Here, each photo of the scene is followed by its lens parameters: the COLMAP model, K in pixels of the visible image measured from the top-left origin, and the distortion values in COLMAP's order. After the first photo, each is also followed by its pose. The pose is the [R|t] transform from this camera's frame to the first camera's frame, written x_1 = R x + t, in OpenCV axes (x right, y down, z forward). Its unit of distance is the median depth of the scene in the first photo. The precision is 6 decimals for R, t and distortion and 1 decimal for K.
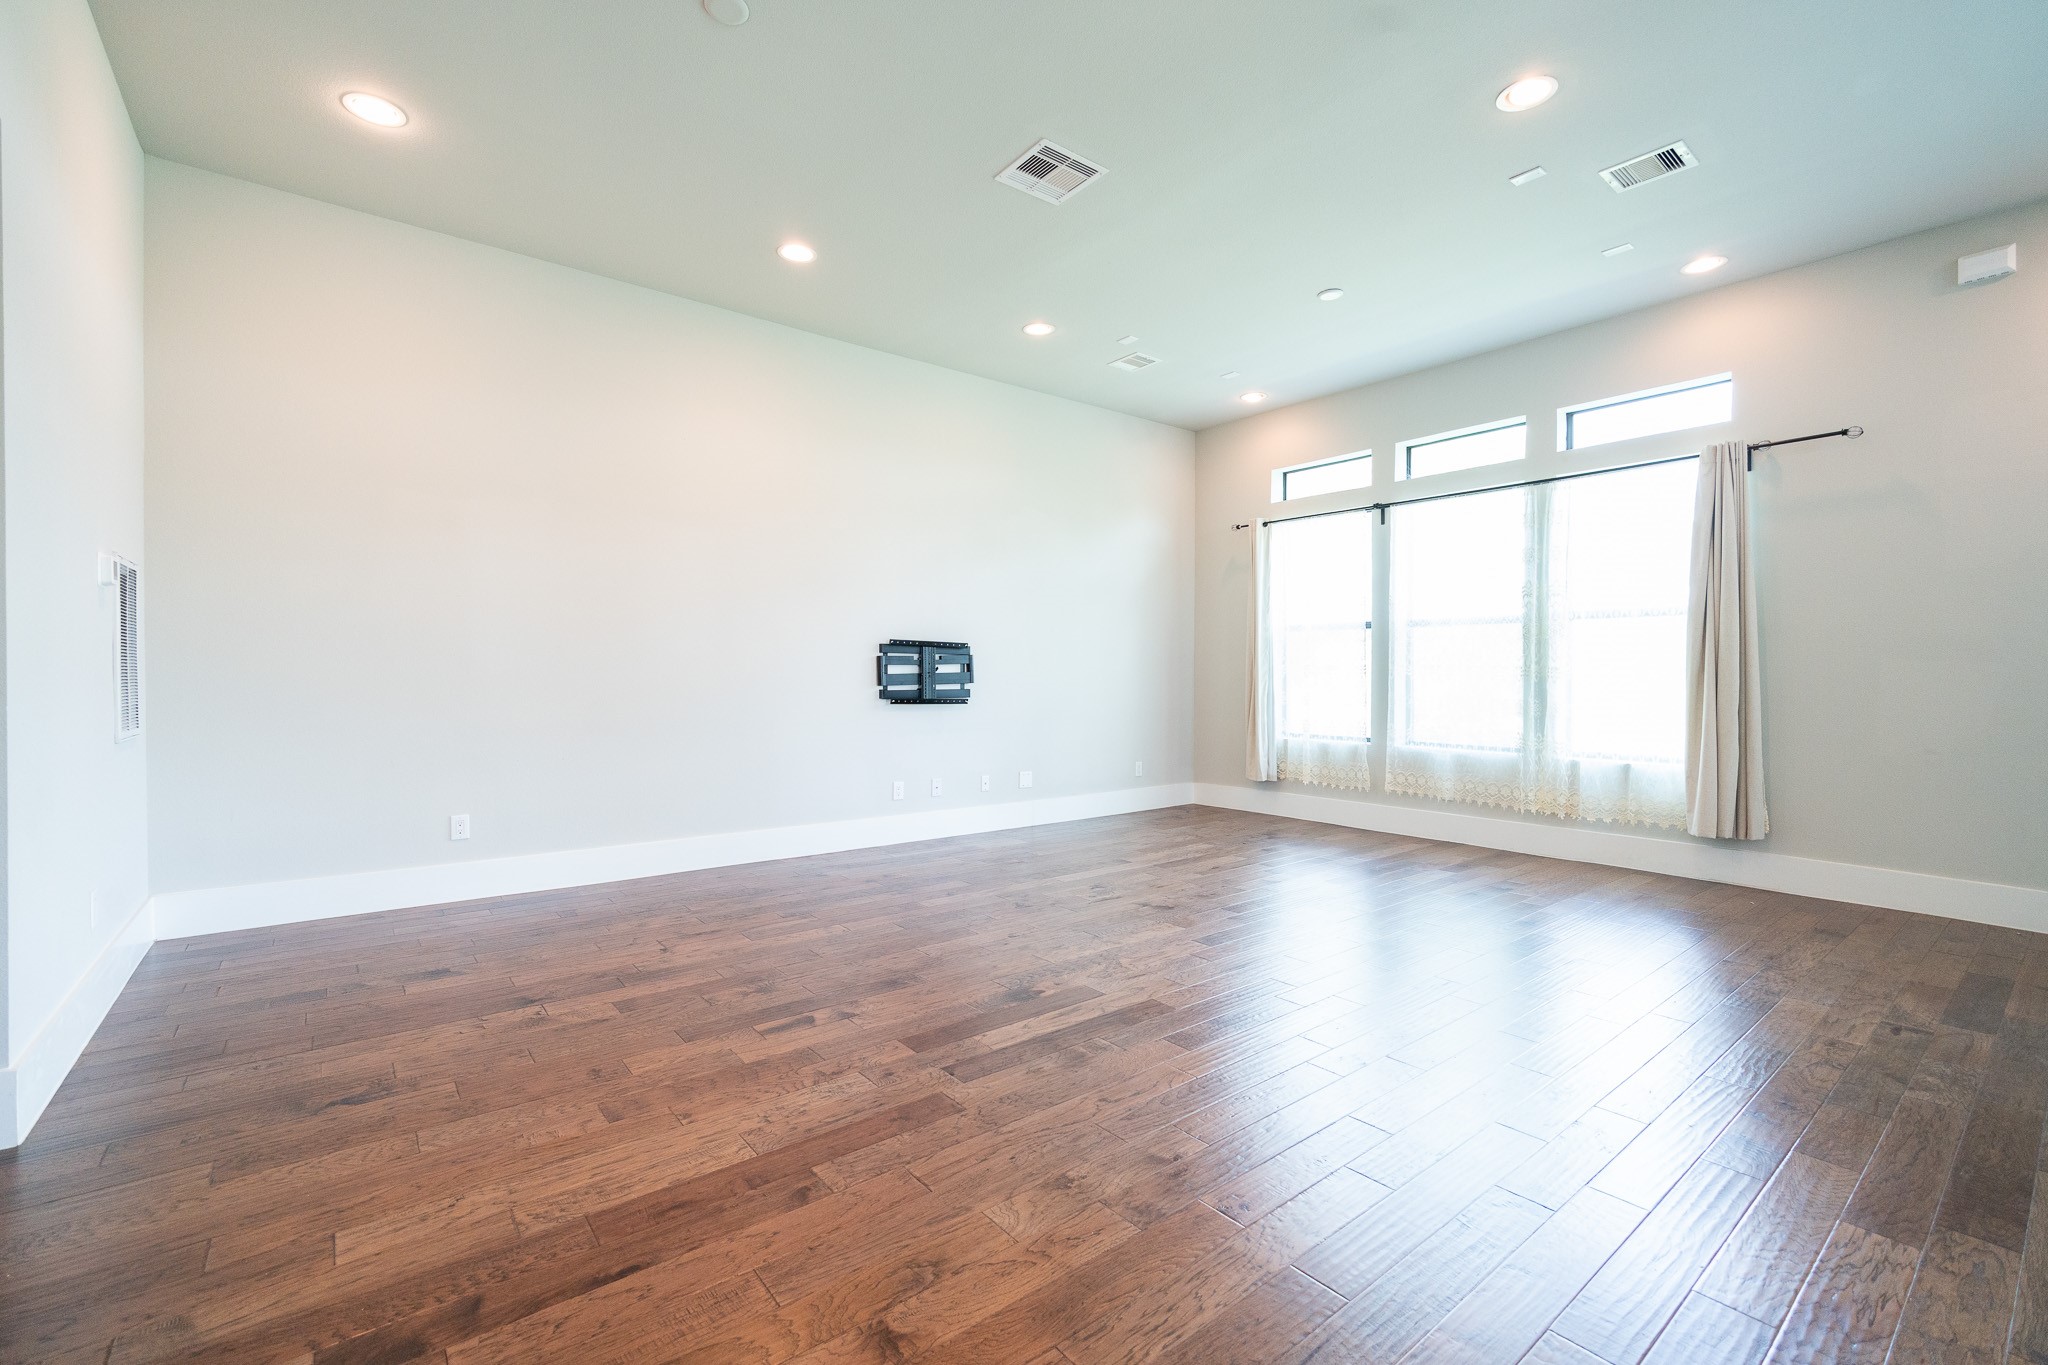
lens RADIAL K [[873.0, 0, 1018.6], [0, 873.0, 684.9], [0, 0, 1]] dist [-0.001596, -0.000847]
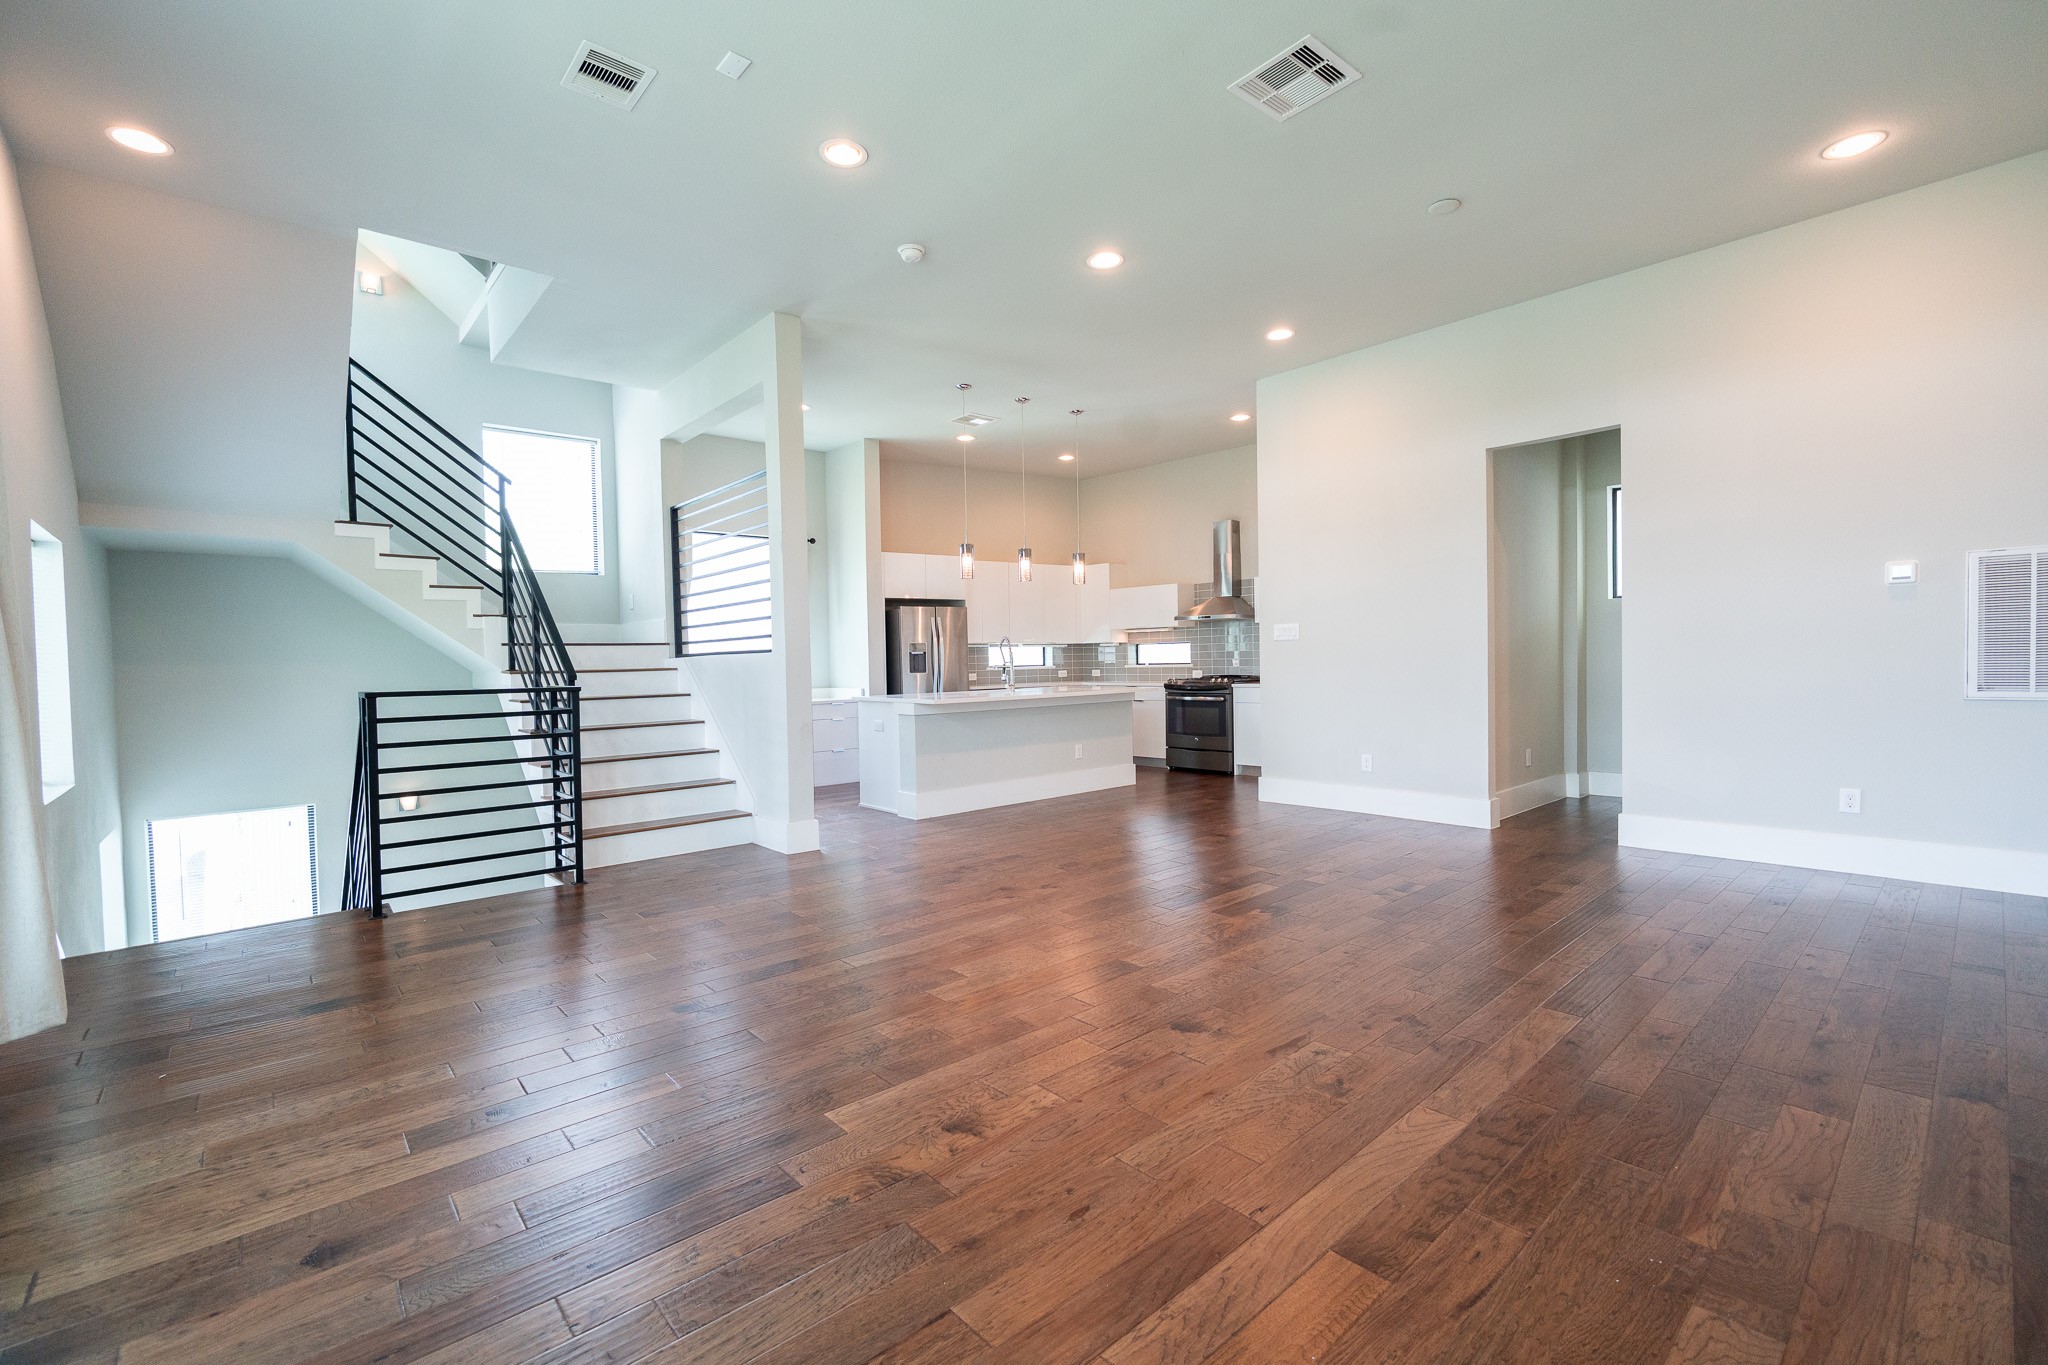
lens RADIAL K [[873.0, 0, 1016.8], [0, 873.0, 682.8], [0, 0, 1]] dist [-0.001596, -0.000847]
pose [[-0.998350, 0.016125, -0.055112, 0.271853], [0.014177, 0.999267, 0.035564, -0.014813], [0.055645, 0.034724, -0.997847, 1.369145]]
